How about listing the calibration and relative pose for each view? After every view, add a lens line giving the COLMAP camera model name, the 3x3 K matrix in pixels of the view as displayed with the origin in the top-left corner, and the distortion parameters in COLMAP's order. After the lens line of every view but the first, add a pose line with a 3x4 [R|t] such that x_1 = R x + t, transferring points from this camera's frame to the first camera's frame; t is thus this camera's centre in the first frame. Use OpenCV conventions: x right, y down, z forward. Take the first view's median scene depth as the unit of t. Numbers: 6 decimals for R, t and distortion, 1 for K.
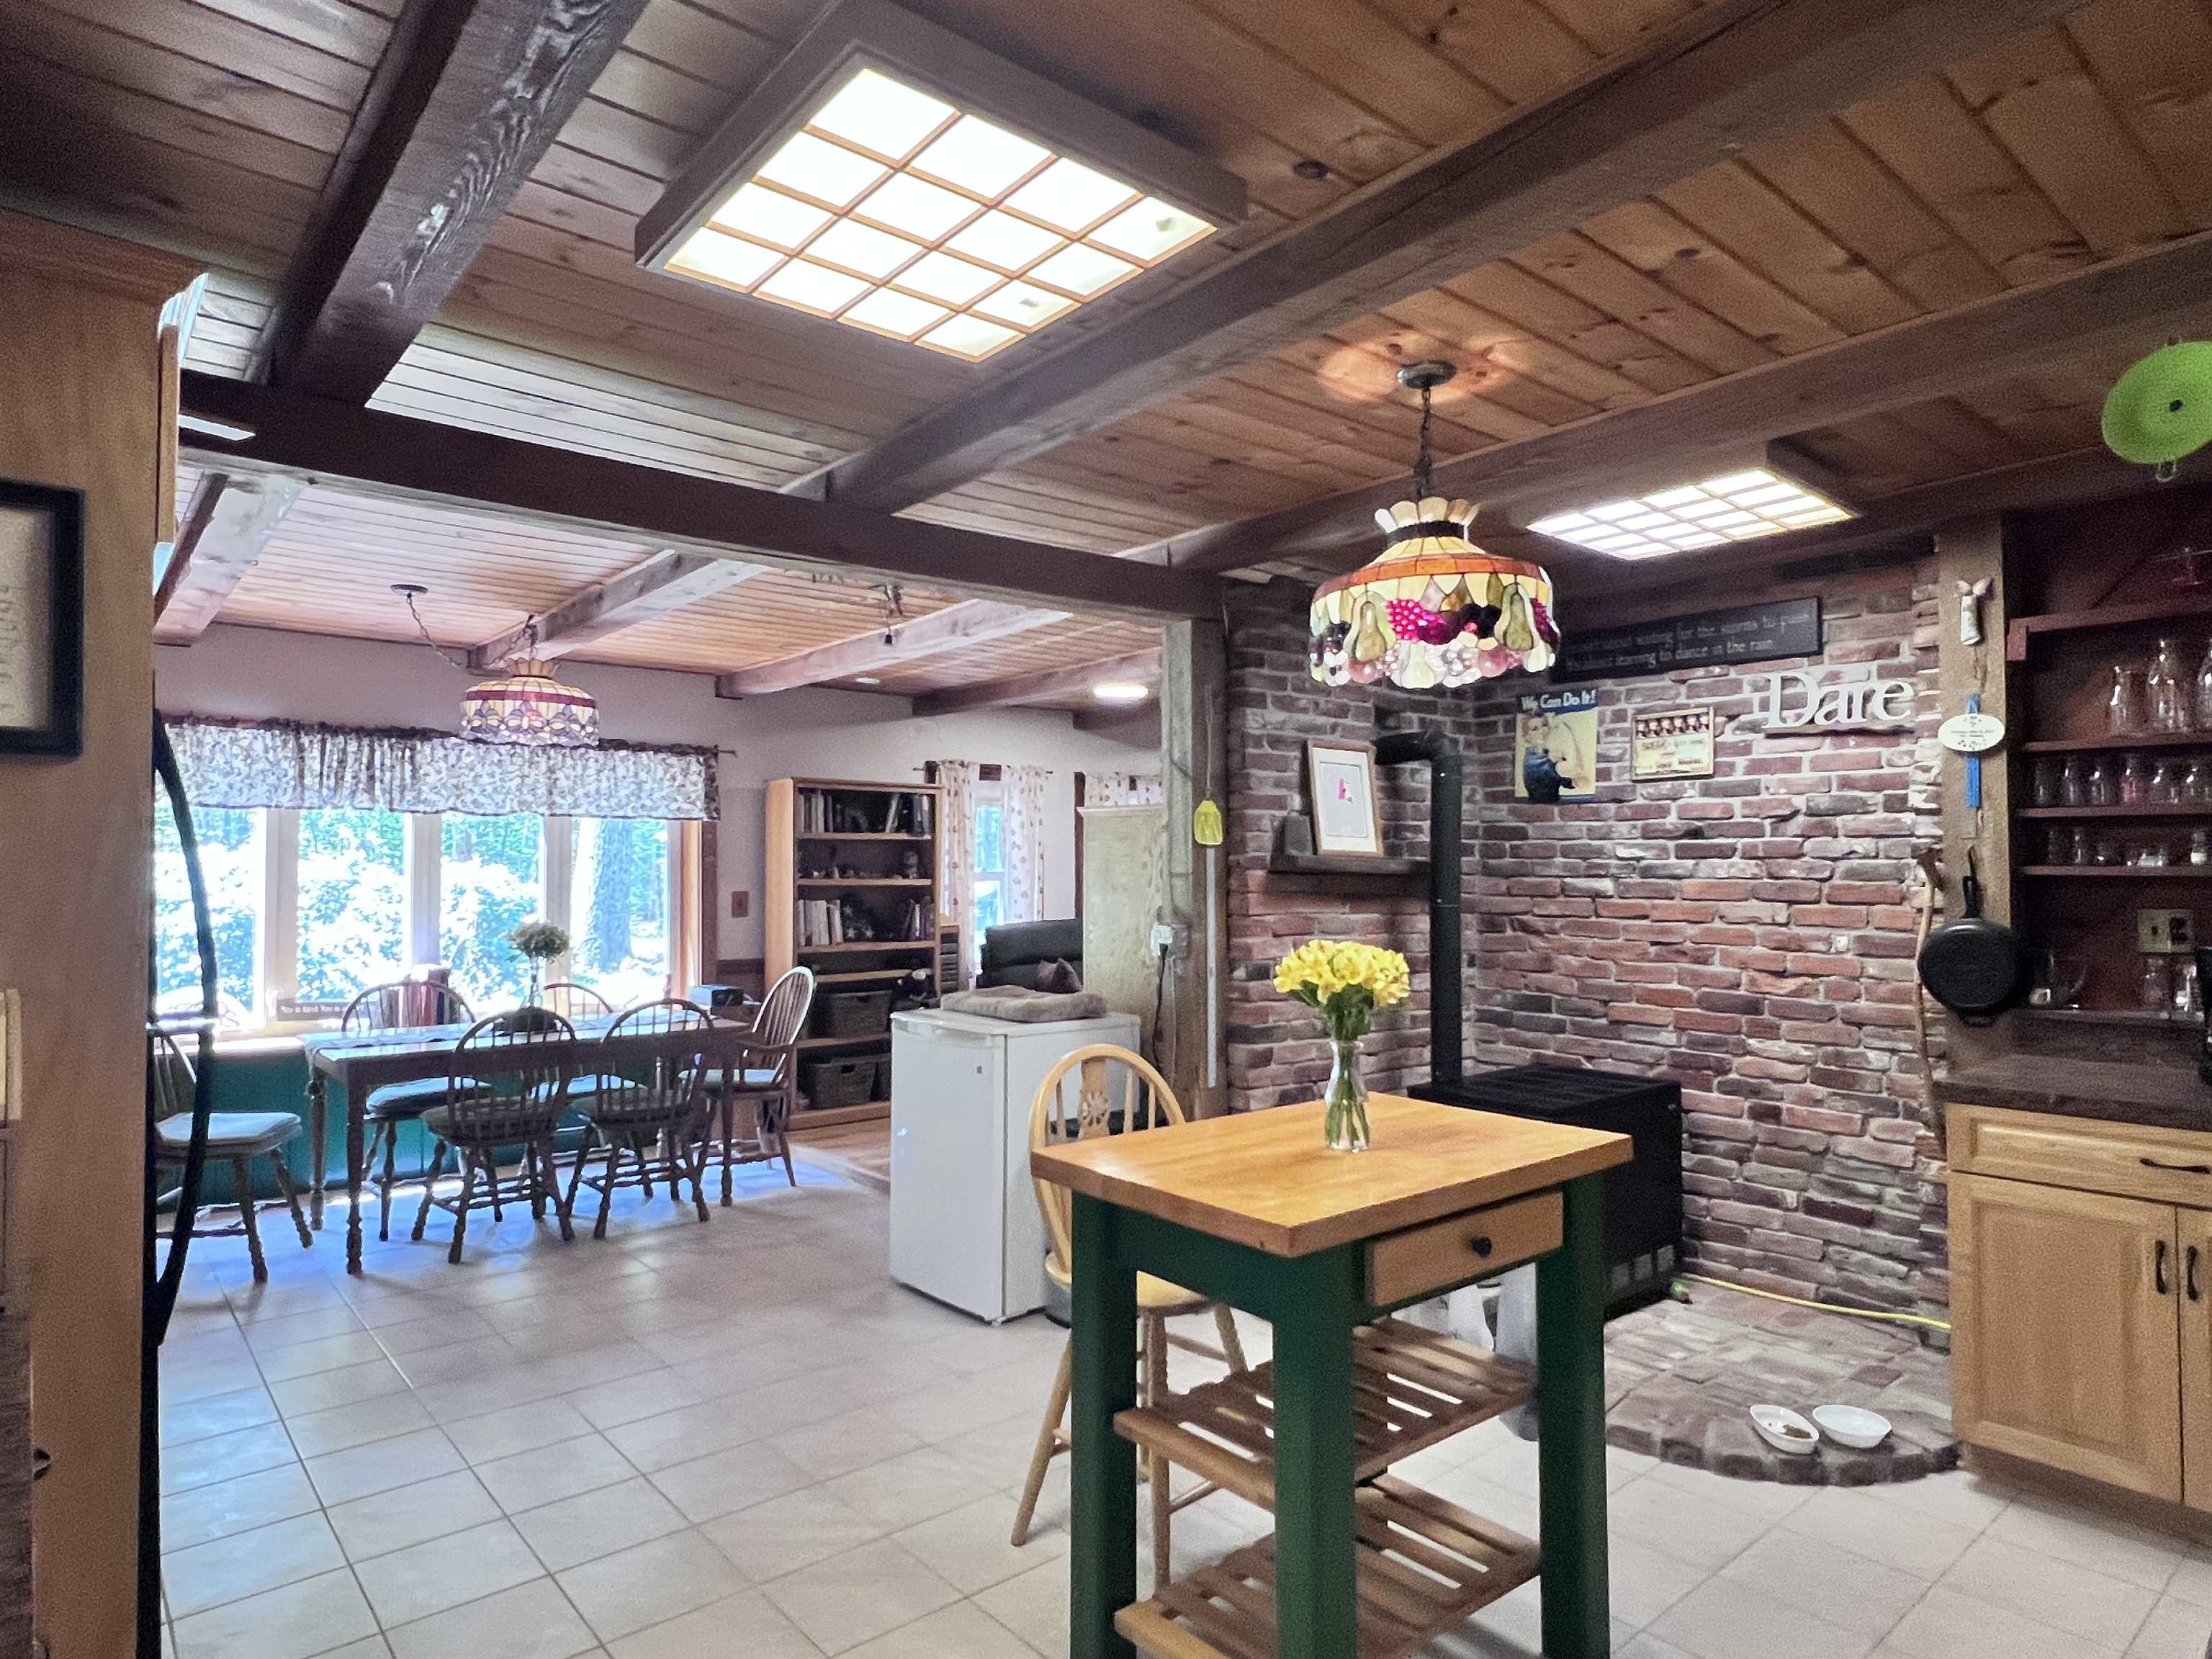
lens RADIAL K [[1272.4, 0, 1096.7], [0, 1272.4, 843.3], [0, 0, 1]] dist [0.001382, 0.000133]
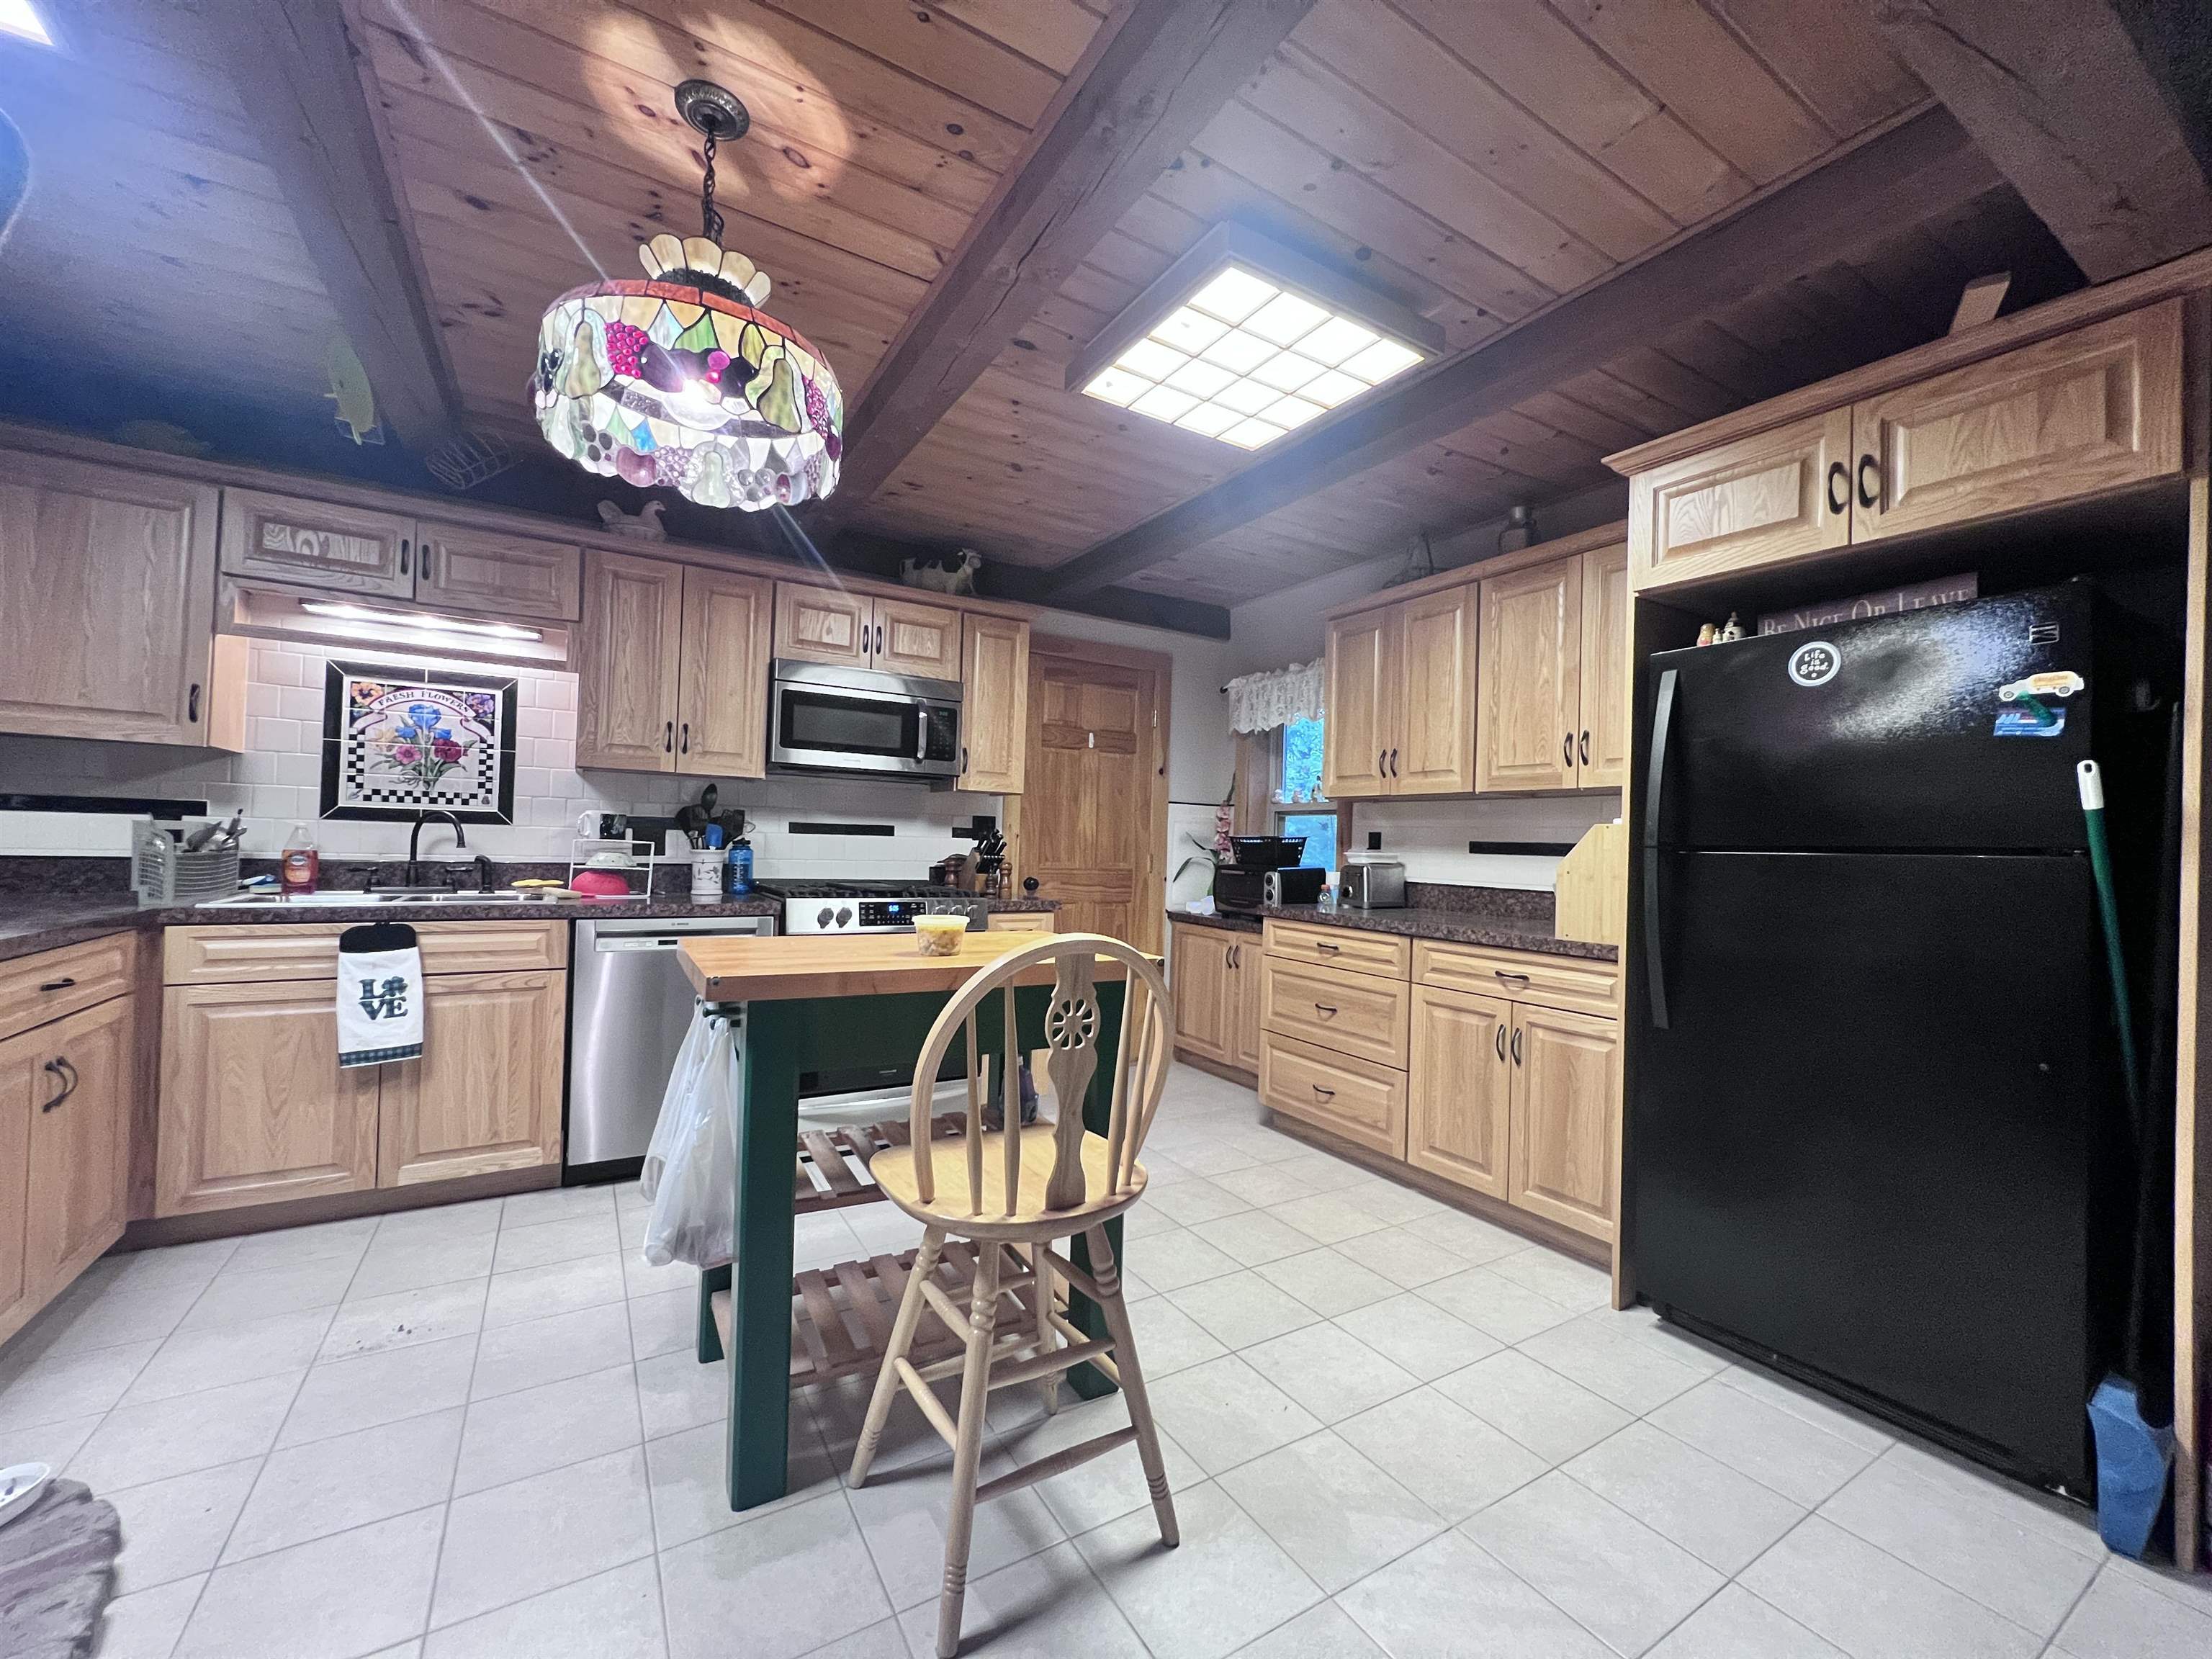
lens RADIAL K [[884.4, 0, 1106.0], [0, 884.4, 829.5], [0, 0, 1]] dist [-0.001873, -0.000035]
pose [[-0.987810, -0.022185, 0.154074, -0.072420], [-0.028691, 0.998782, -0.040134, 0.086981], [-0.152996, -0.044065, -0.987244, 1.054684]]
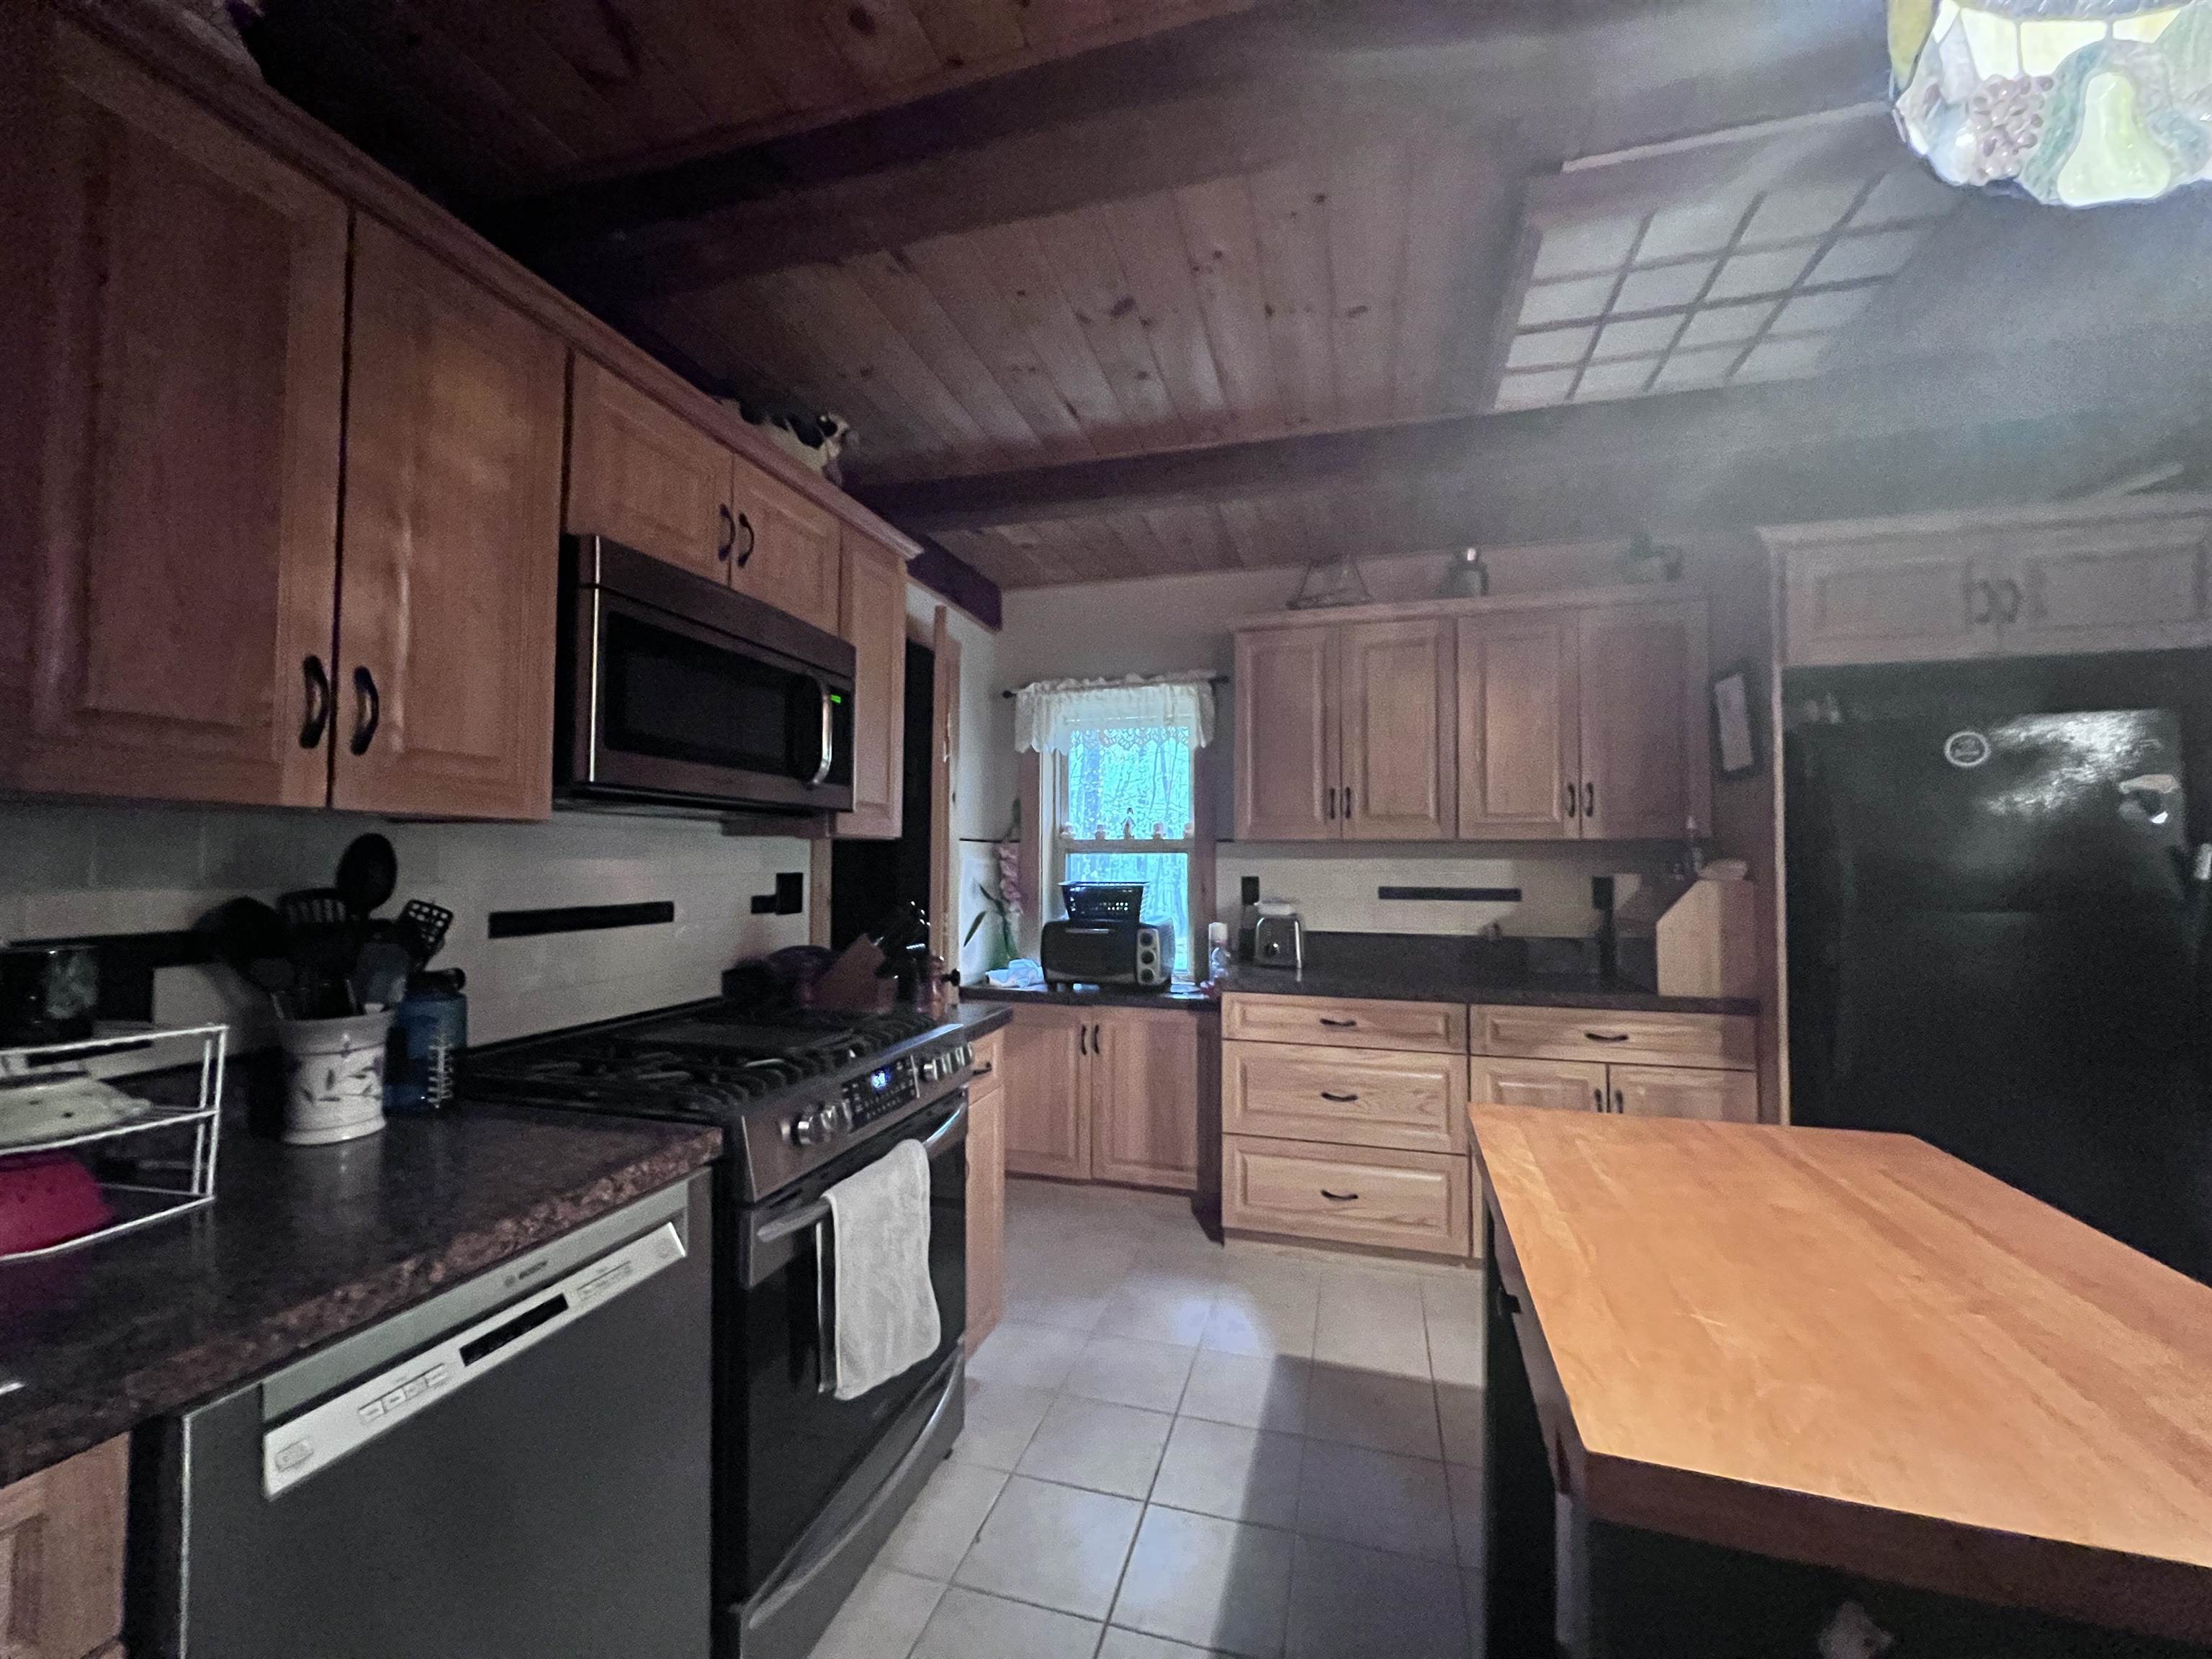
lens RADIAL K [[884.4, 0, 1106.0], [0, 884.4, 829.5], [0, 0, 1]] dist [-0.001873, -0.000035]
pose [[-0.830327, -0.015840, -0.557051, 0.401339], [0.015315, 0.998570, -0.051223, 0.037582], [0.557066, -0.051063, -0.828897, 0.675823]]
